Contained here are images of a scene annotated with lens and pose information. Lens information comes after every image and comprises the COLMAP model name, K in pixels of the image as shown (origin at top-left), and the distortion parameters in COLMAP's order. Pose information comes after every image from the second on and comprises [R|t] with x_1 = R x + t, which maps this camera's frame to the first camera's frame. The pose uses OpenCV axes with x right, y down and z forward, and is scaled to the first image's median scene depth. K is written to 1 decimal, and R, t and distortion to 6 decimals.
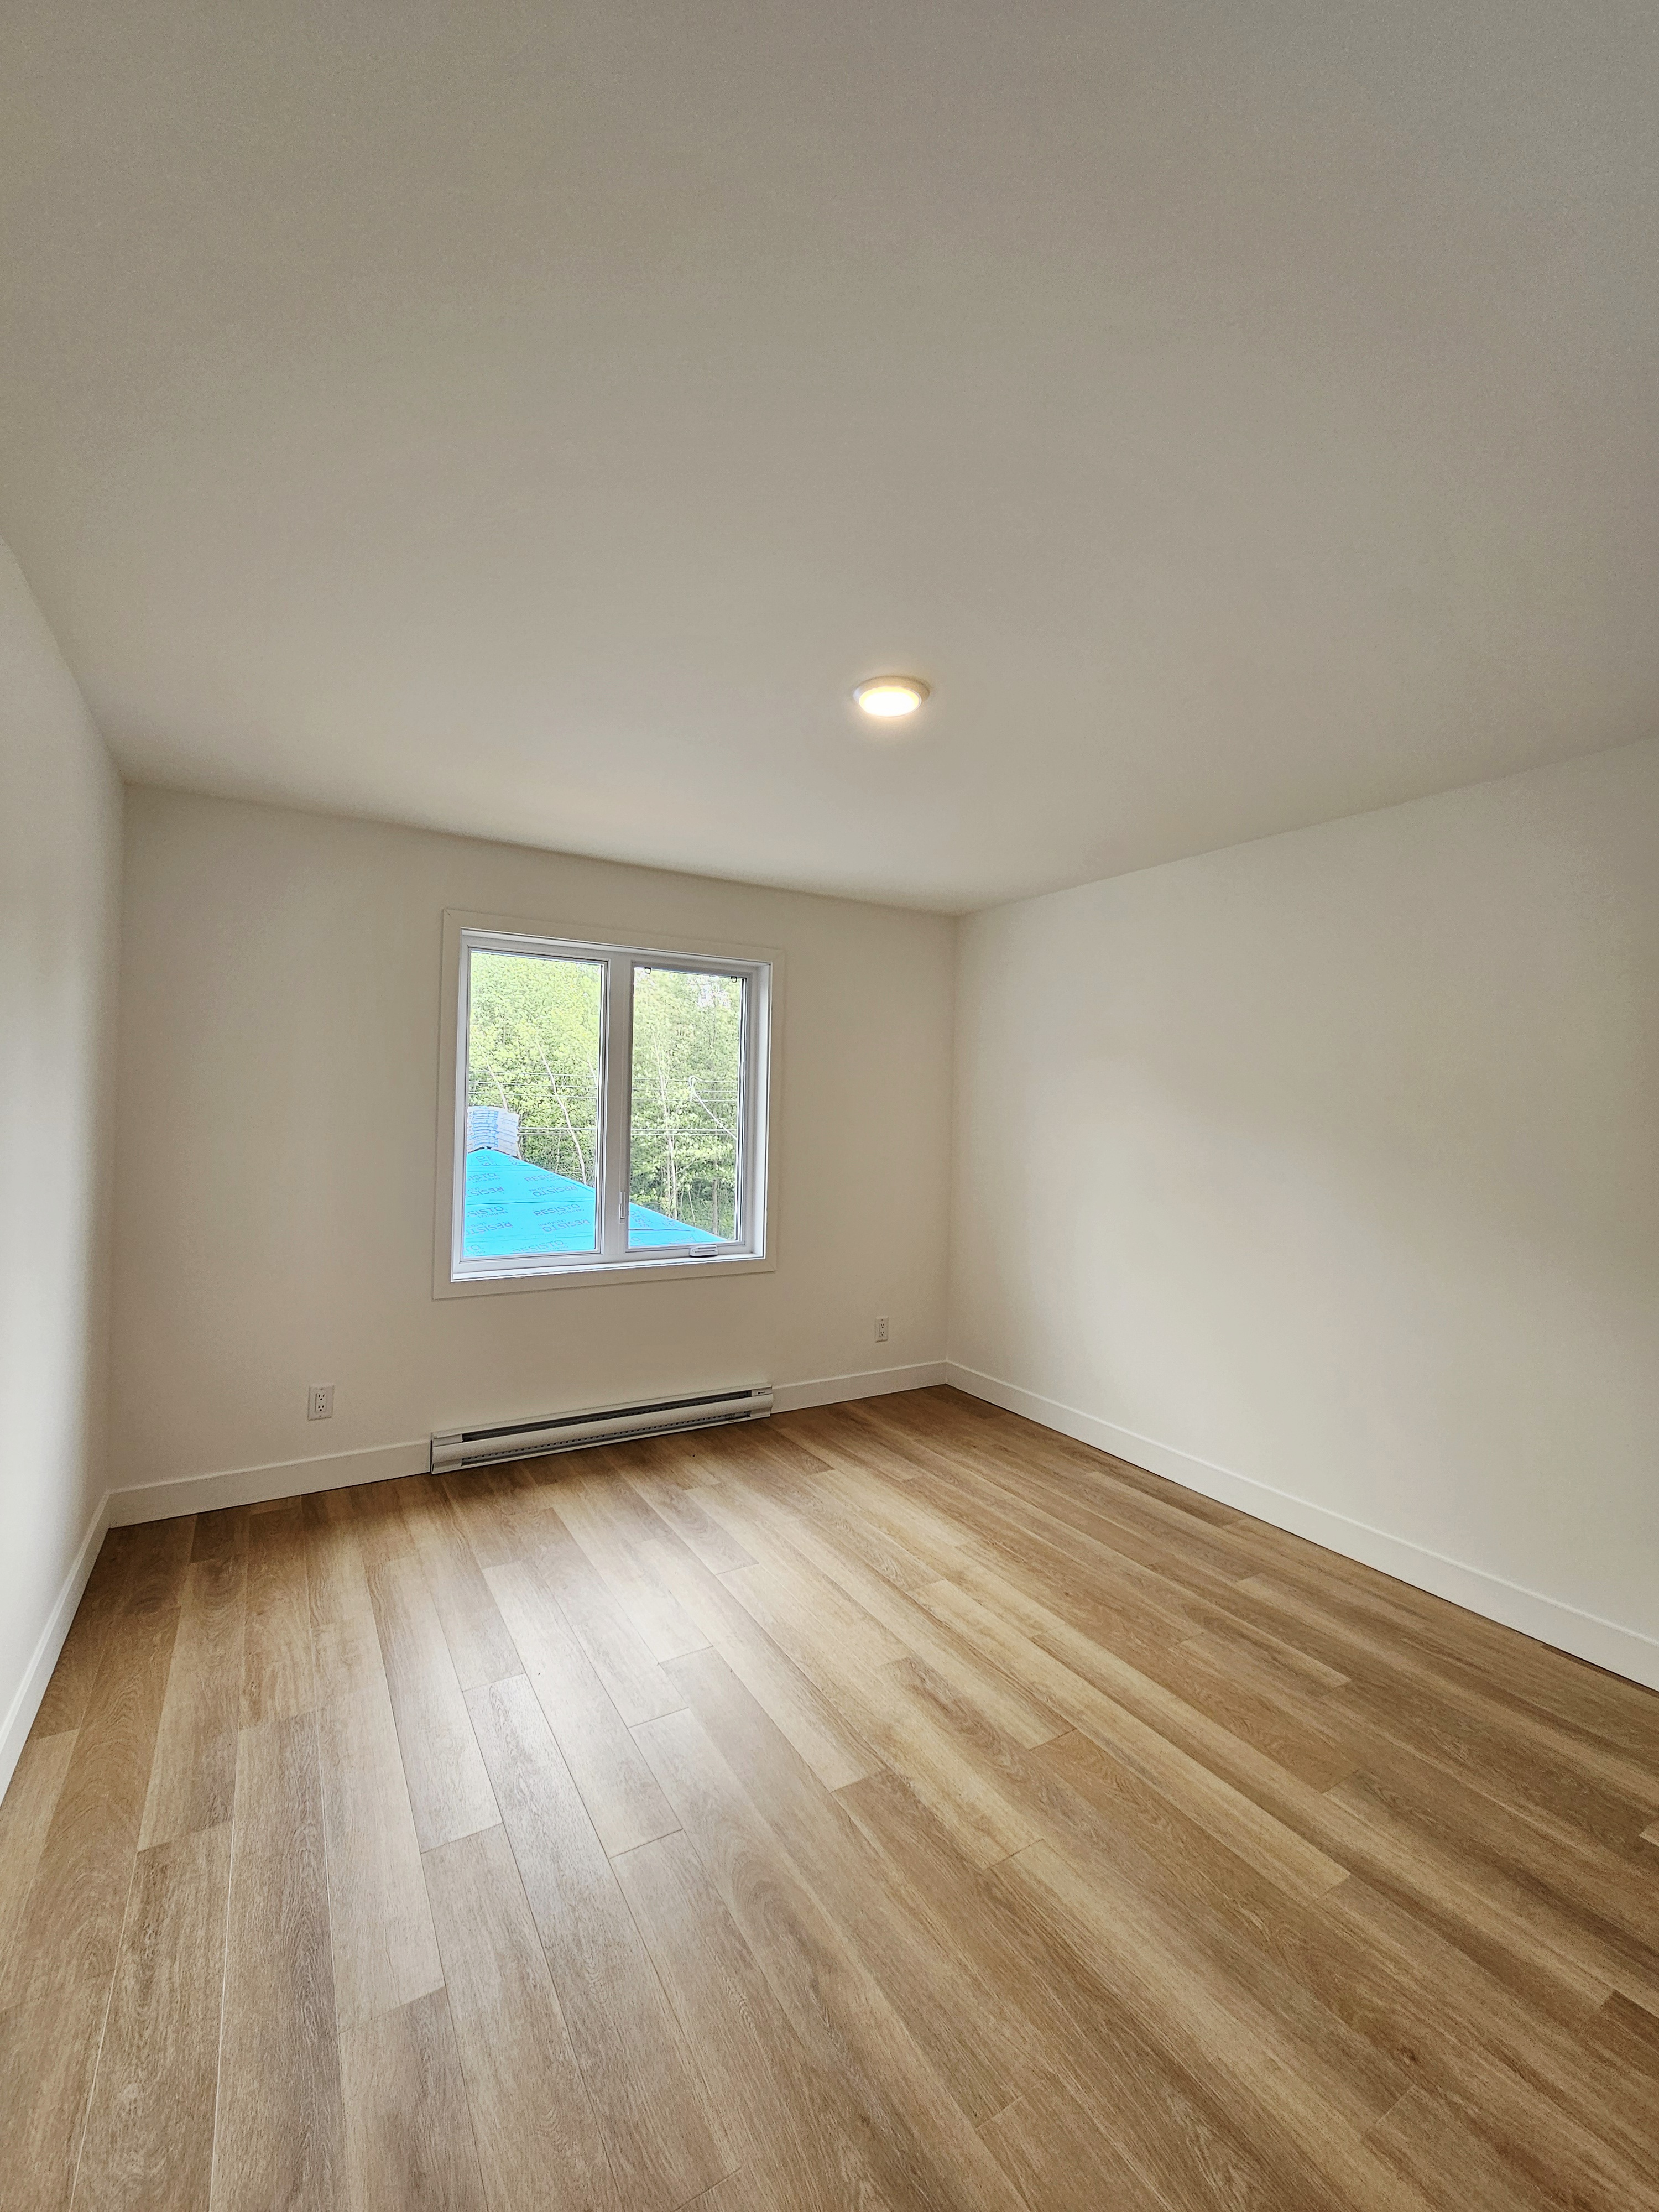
lens RADIAL K [[908.5, 0, 816.1], [0, 908.5, 1099.2], [0, 0, 1]] dist [-0.000693, 0.000274]
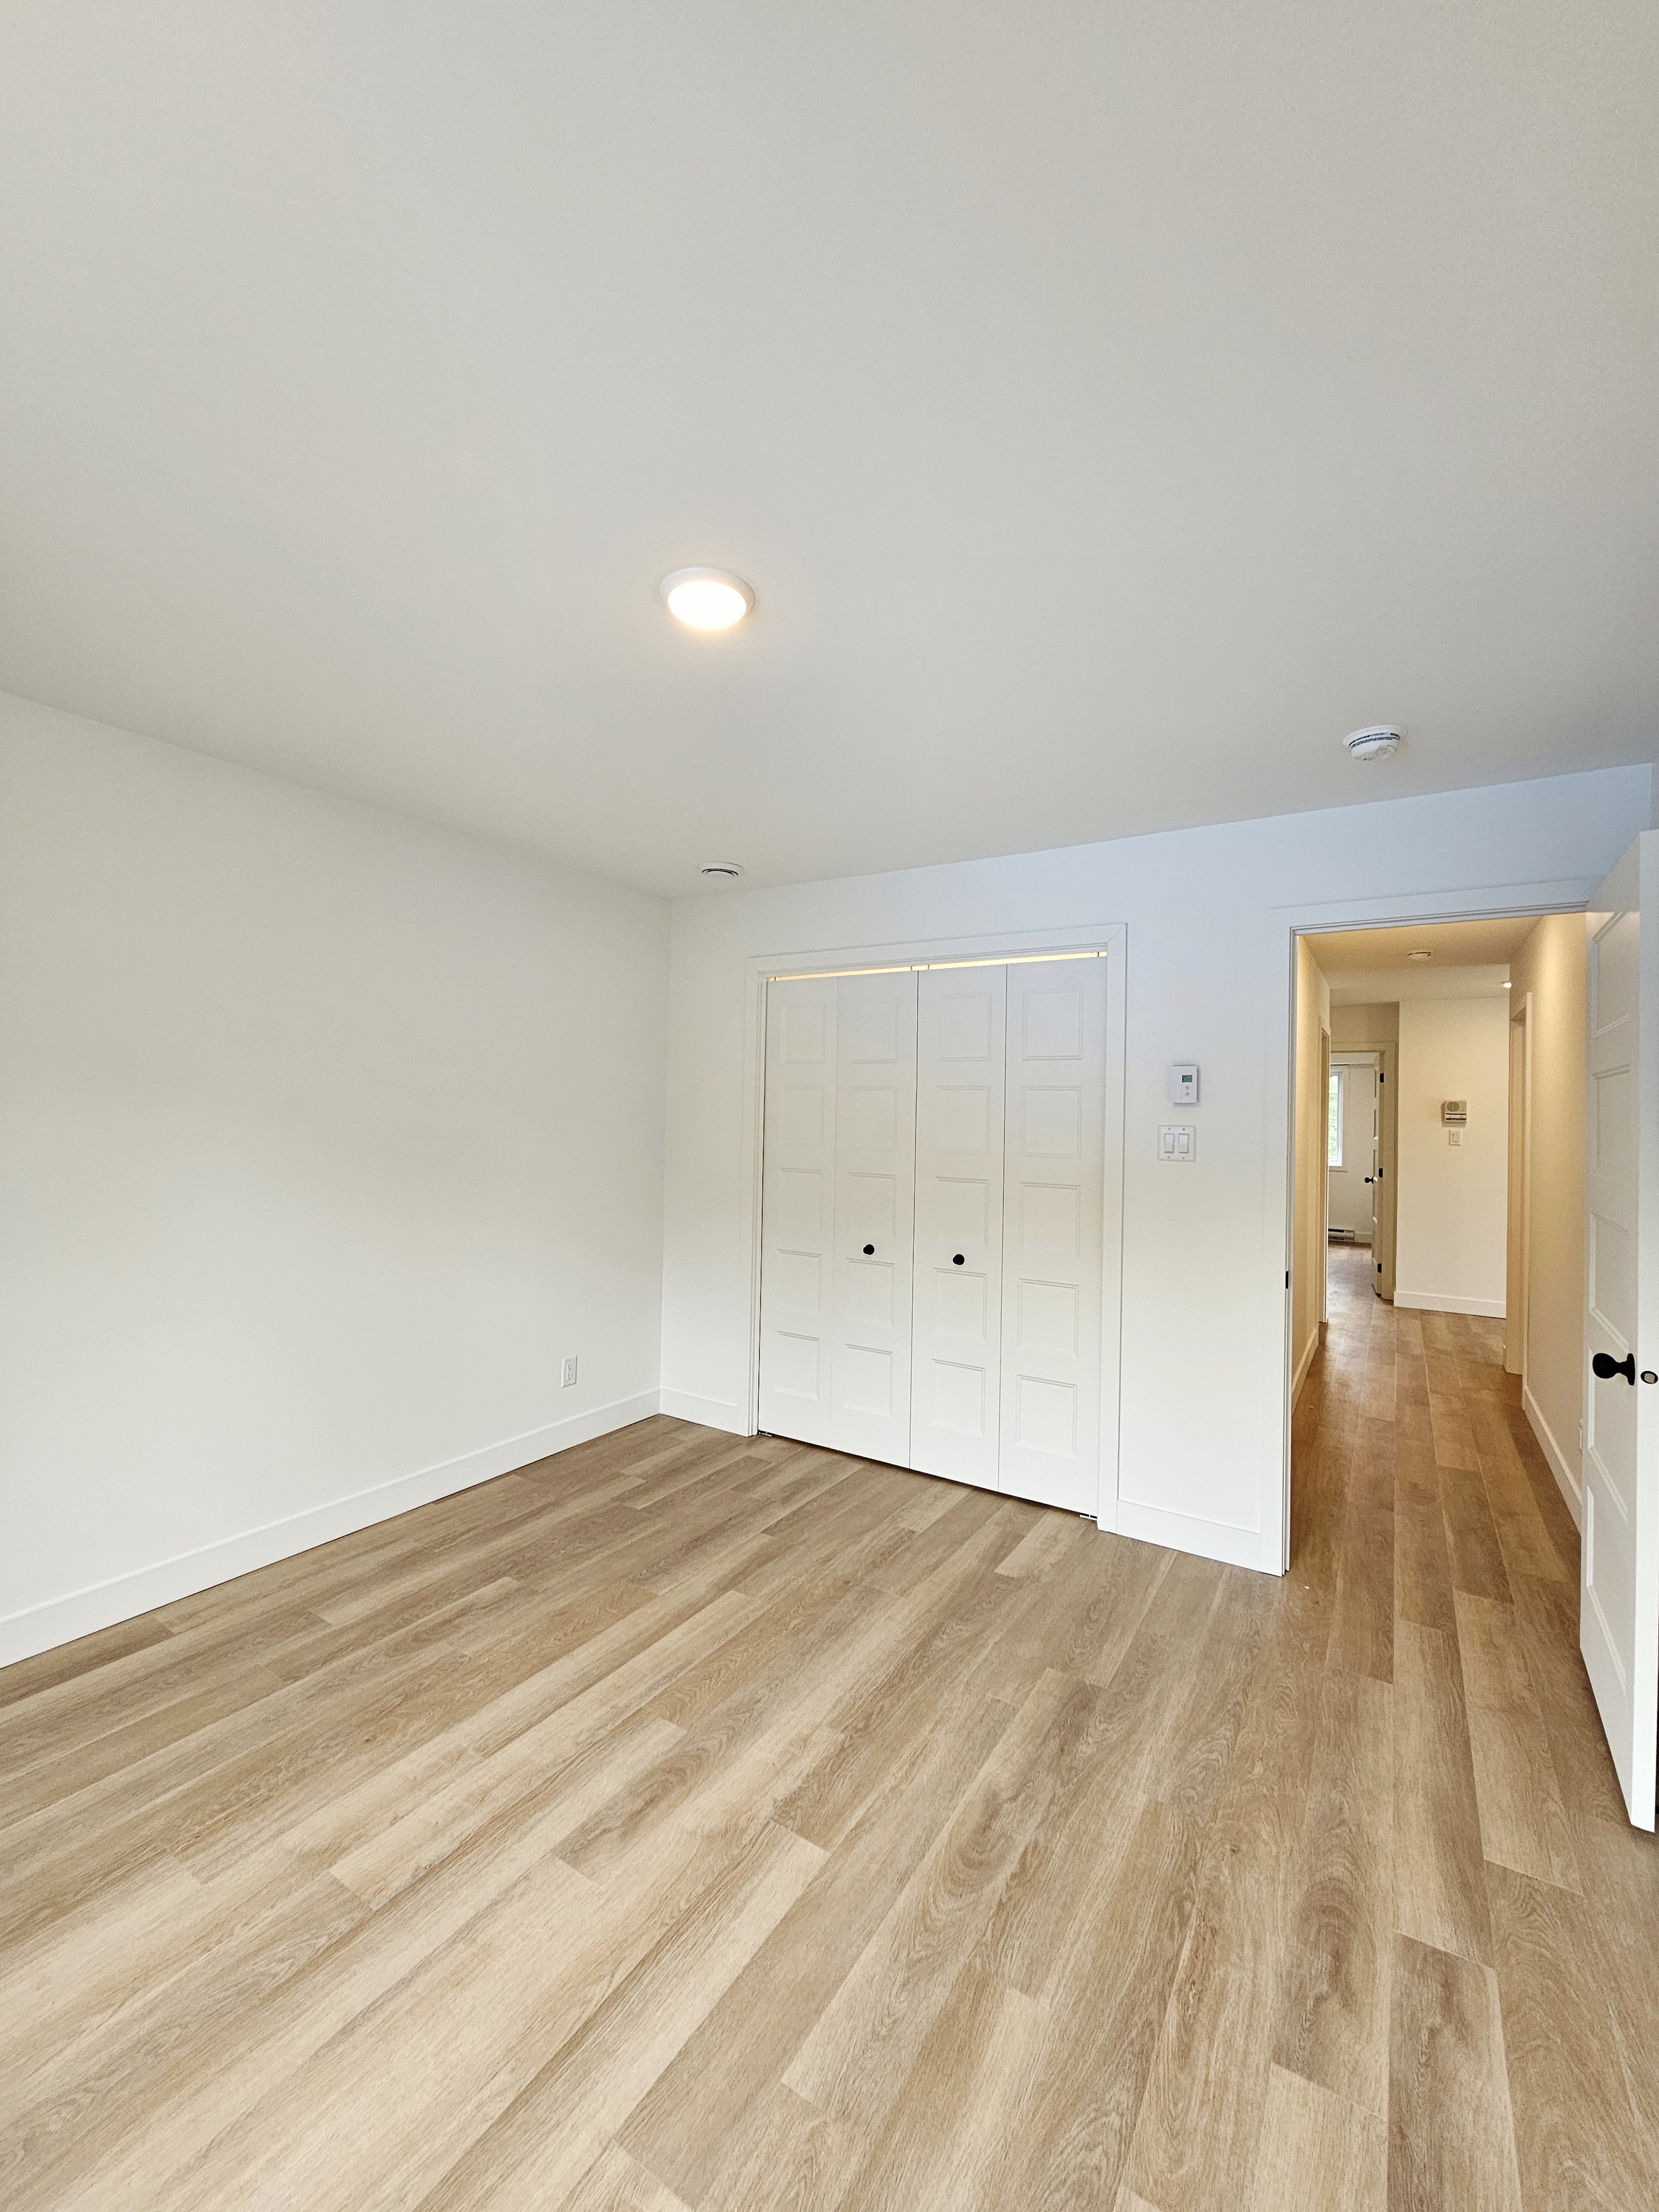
lens RADIAL K [[908.5, 0, 816.1], [0, 908.5, 1099.2], [0, 0, 1]] dist [-0.000693, 0.000274]
pose [[-0.444776, -0.020270, 0.895413, -0.723603], [-0.039666, 0.999209, 0.002917, -0.007812], [-0.894763, -0.034220, -0.445228, 1.328874]]
